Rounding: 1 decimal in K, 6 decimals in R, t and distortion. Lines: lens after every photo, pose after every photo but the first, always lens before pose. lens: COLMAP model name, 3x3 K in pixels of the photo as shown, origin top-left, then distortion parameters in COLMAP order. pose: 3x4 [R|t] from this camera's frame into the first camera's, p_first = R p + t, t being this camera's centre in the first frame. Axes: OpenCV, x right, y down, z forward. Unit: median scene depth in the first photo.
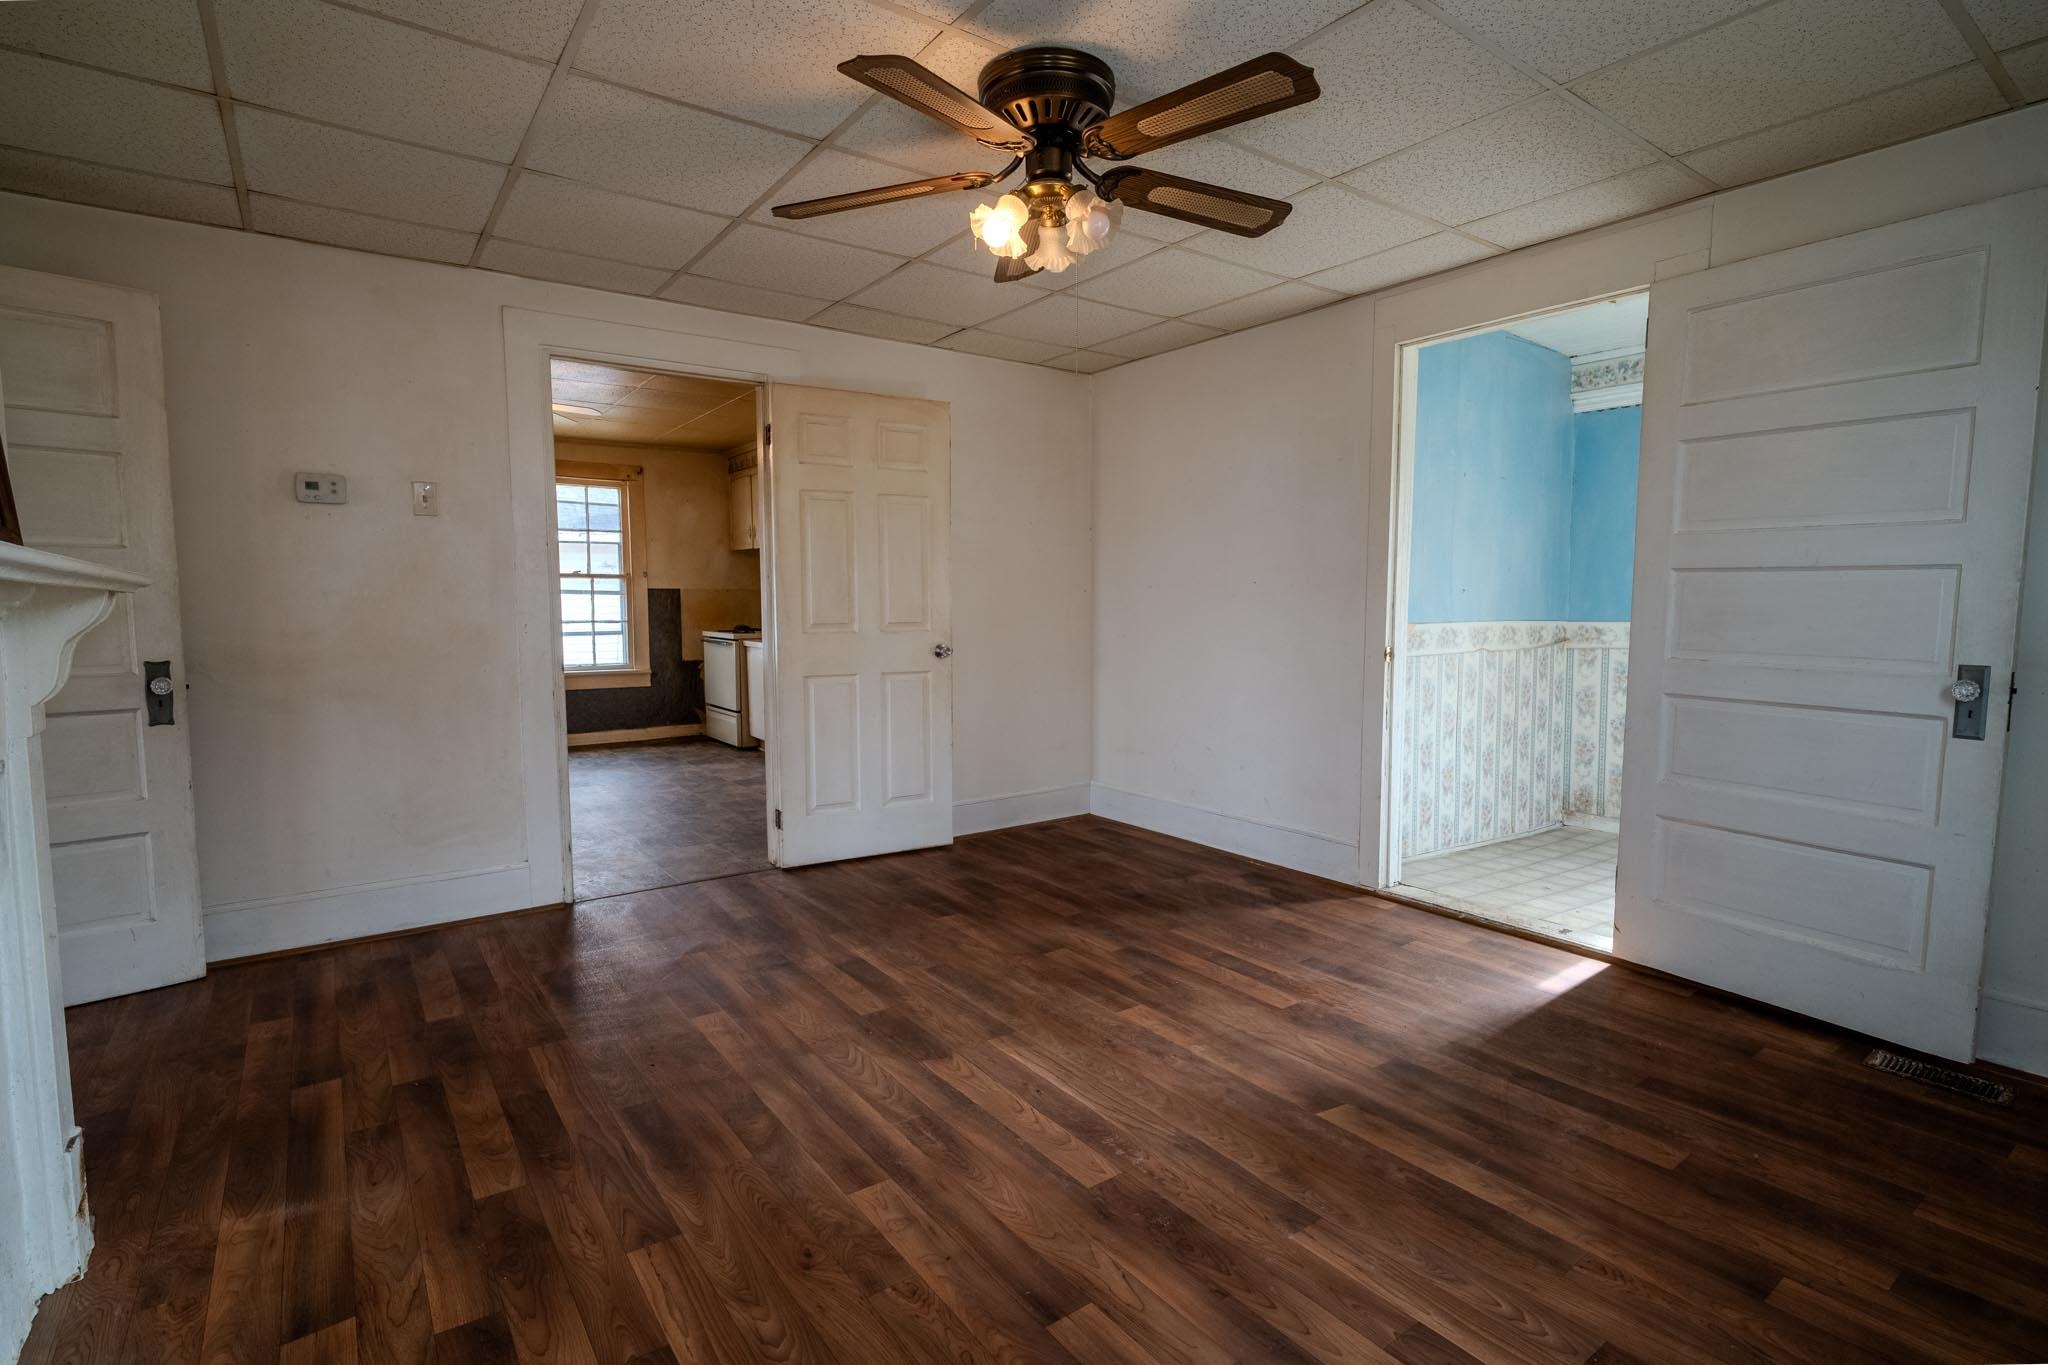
lens RADIAL K [[966.2, 0, 1024.0], [0, 966.2, 682.5], [0, 0, 1]] dist [0.000663, -0.011718]
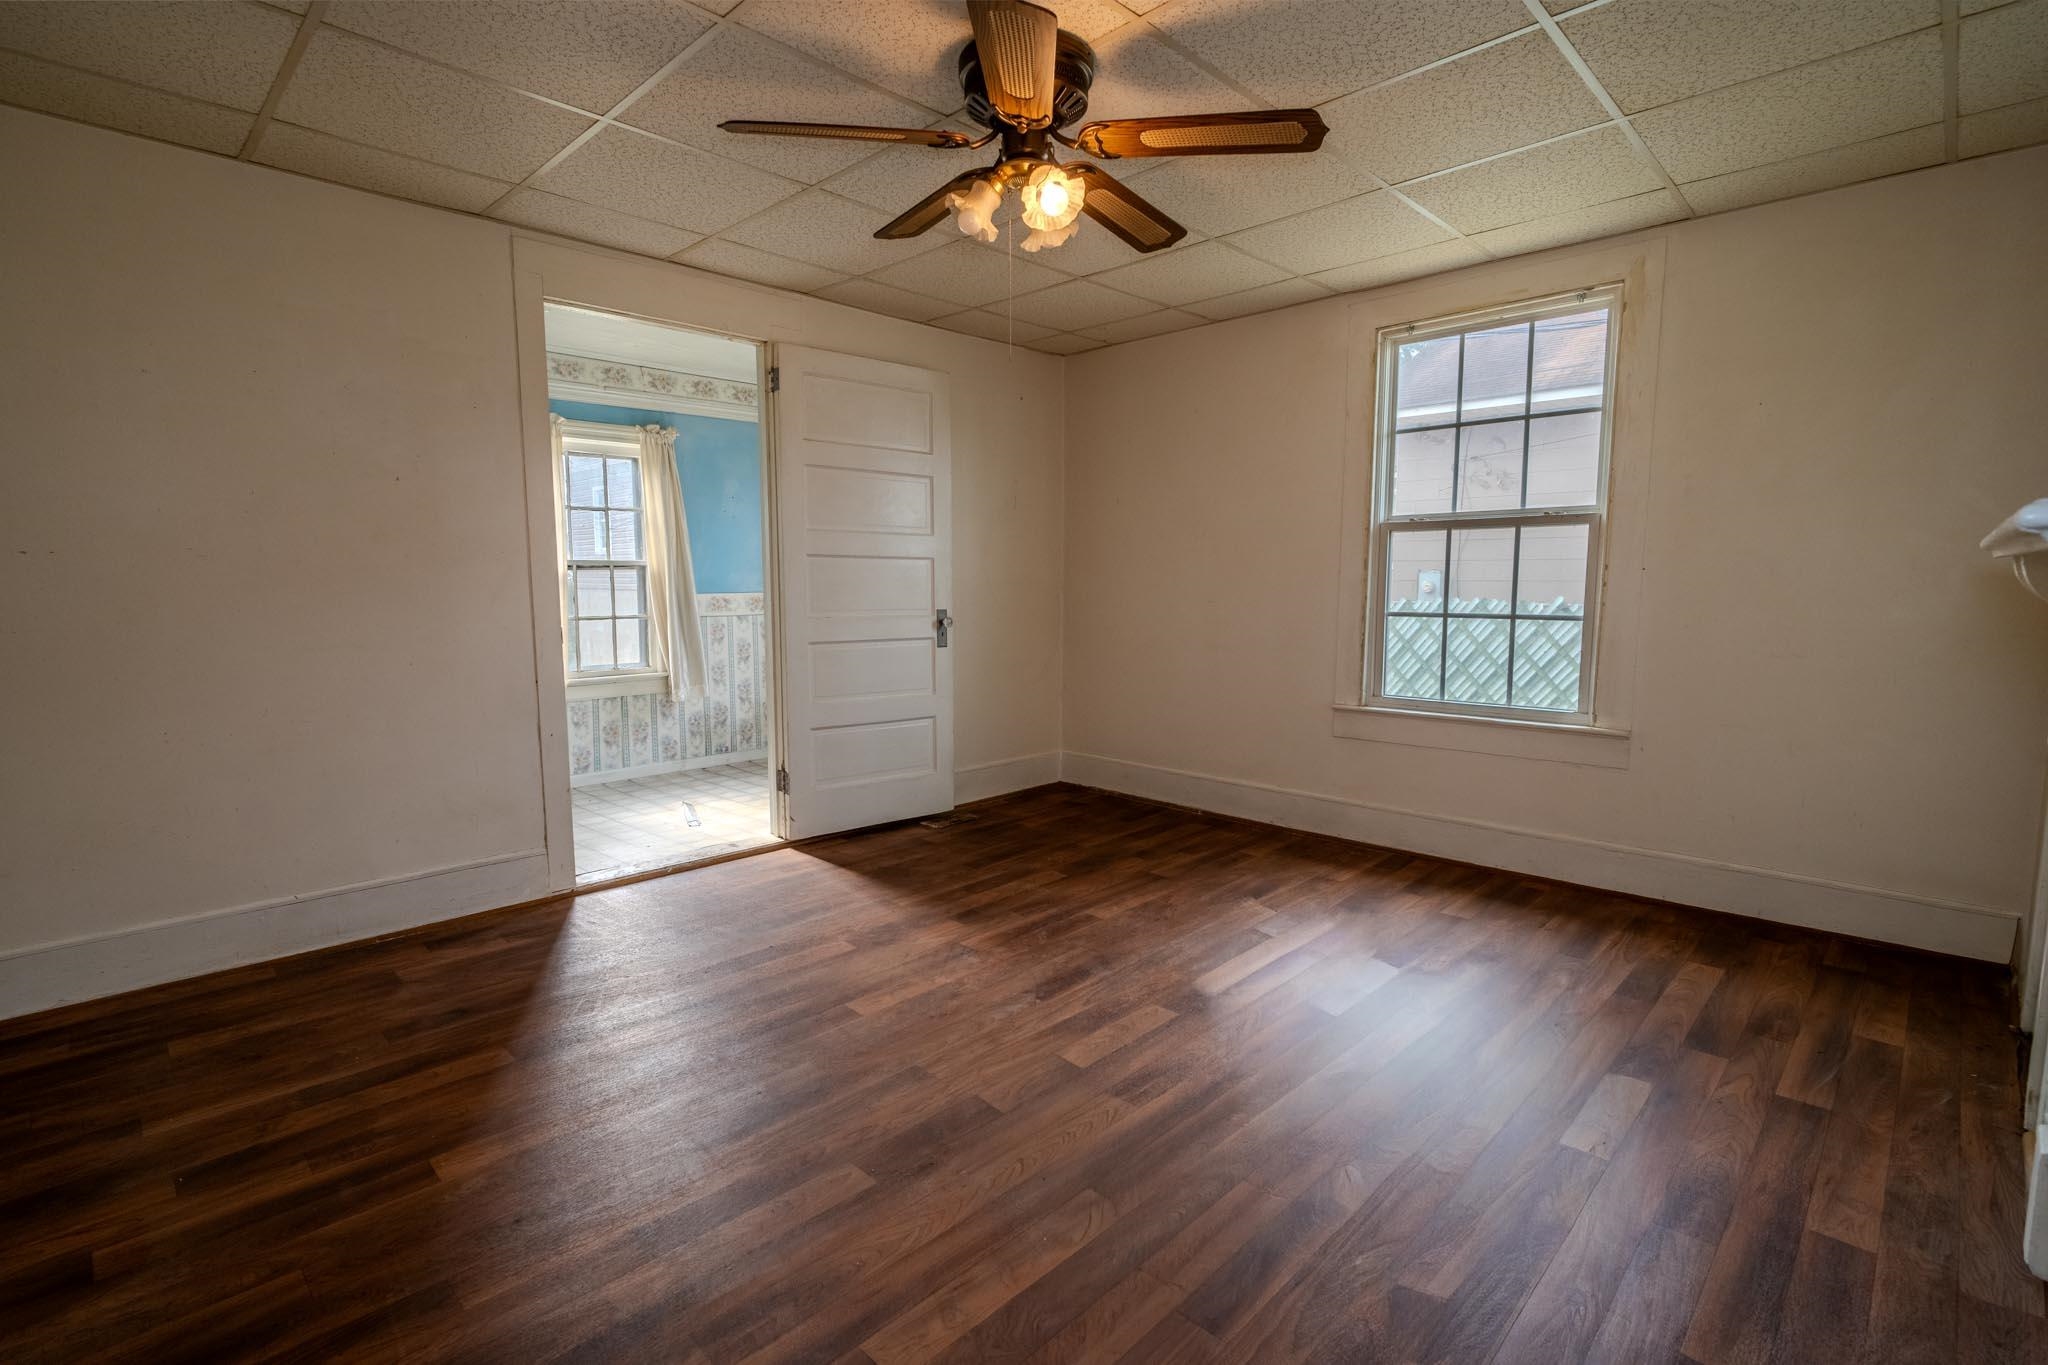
lens RADIAL K [[949.5, 0, 1024.0], [0, 949.5, 682.5], [0, 0, 1]] dist [0.007548, -0.012045]
pose [[-0.165488, -0.106767, 0.980415, -0.893208], [0.084325, 0.988950, 0.121930, -0.086888], [-0.982600, 0.102852, -0.154656, 1.067313]]
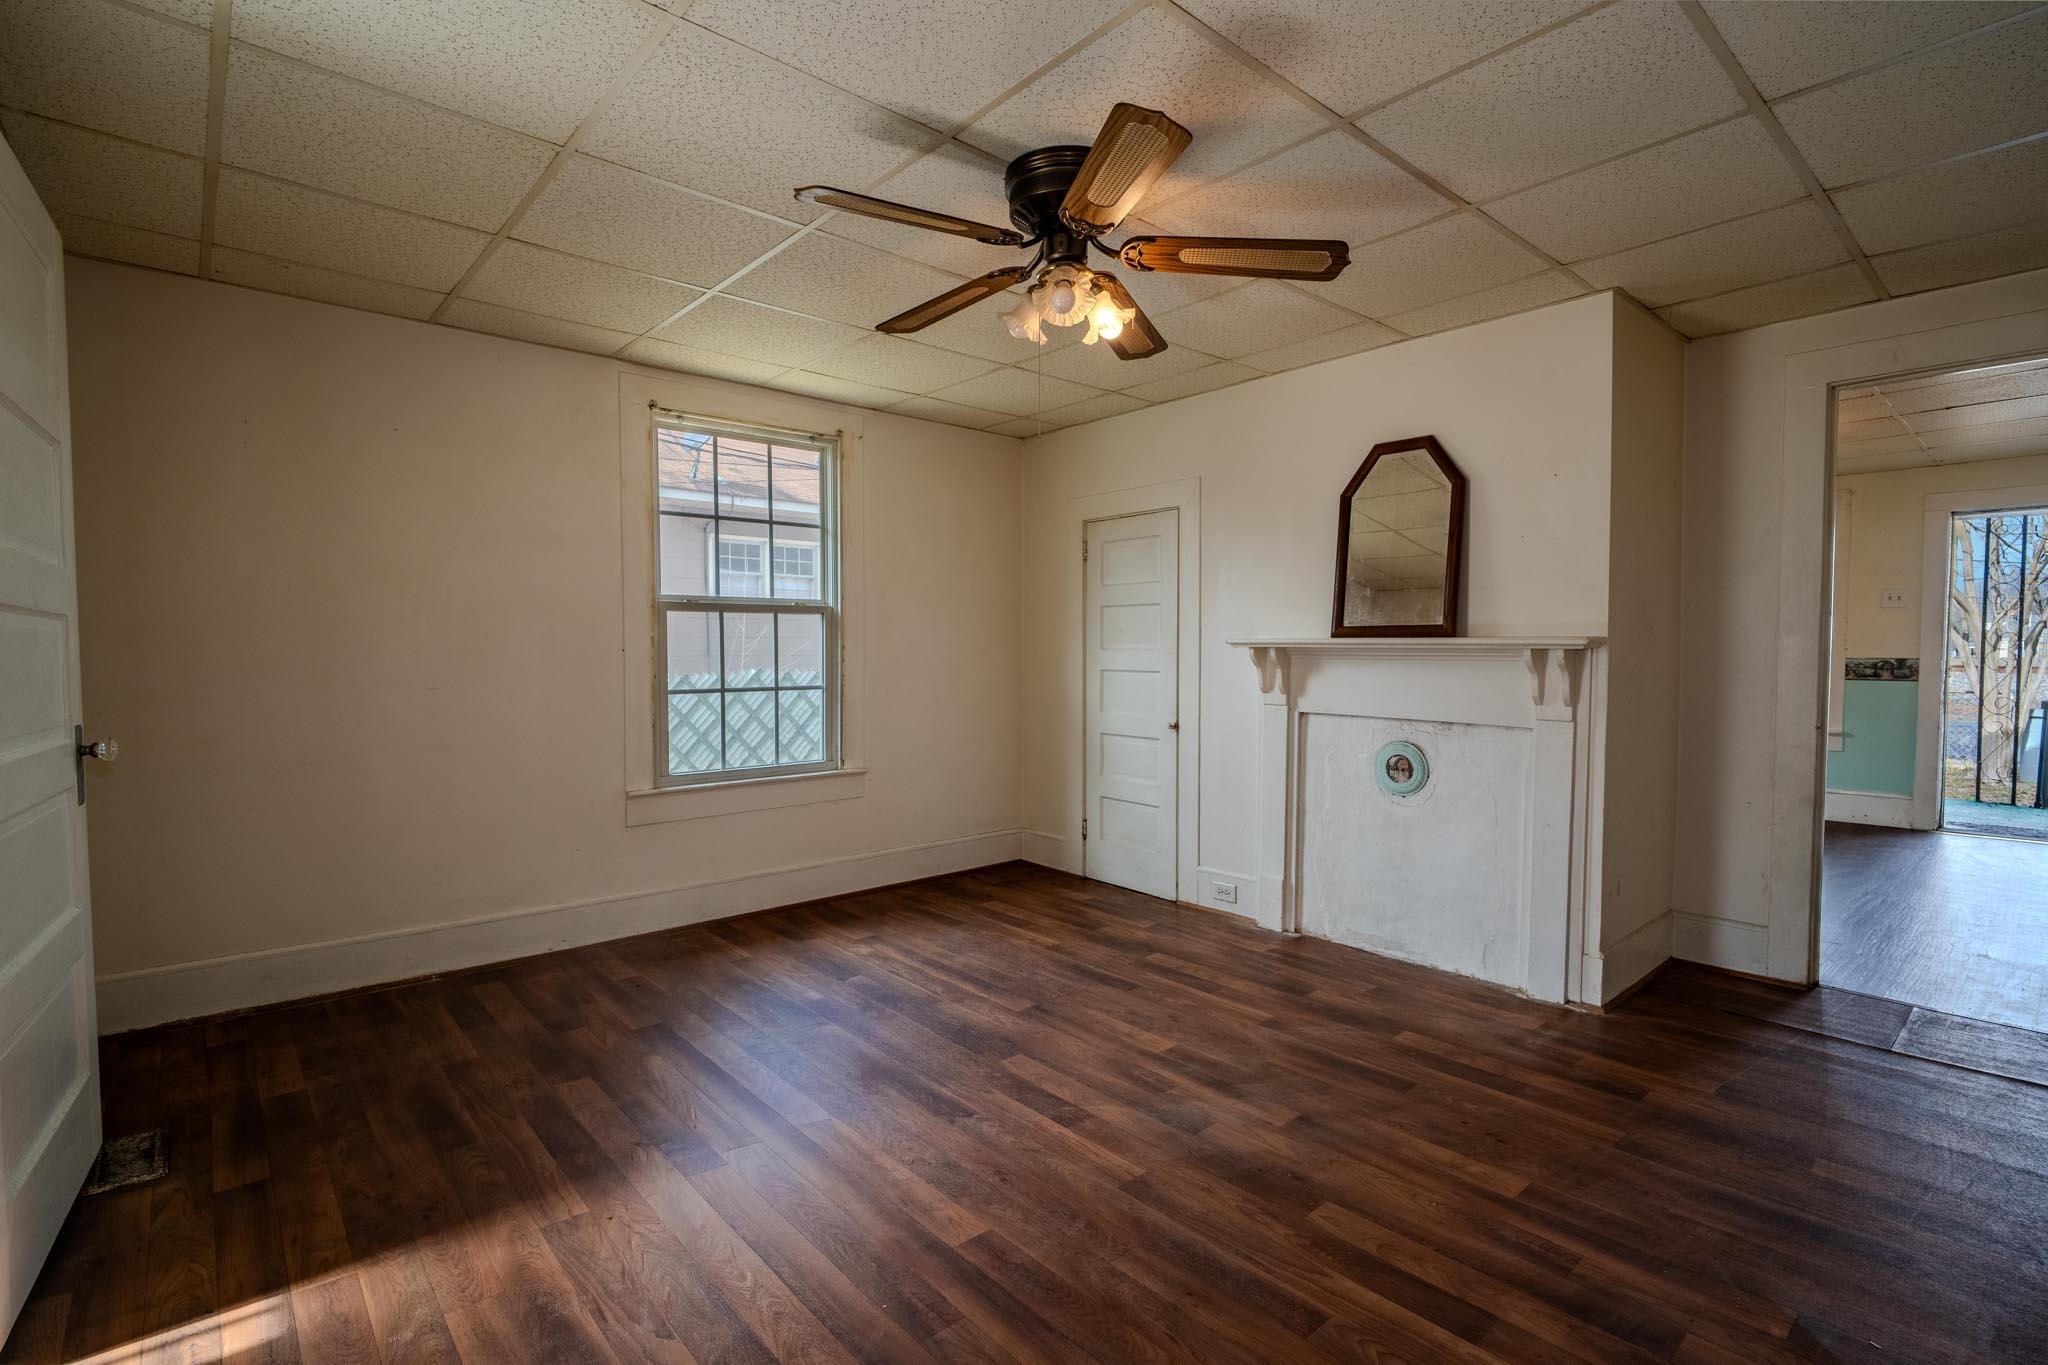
lens RADIAL K [[949.5, 0, 1024.0], [0, 949.5, 682.5], [0, 0, 1]] dist [0.007548, -0.012045]
pose [[-0.995726, 0.005198, -0.092206, 0.150056], [-0.005694, 0.993060, 0.117470, -0.161453], [0.092177, 0.117493, -0.988787, 1.844396]]
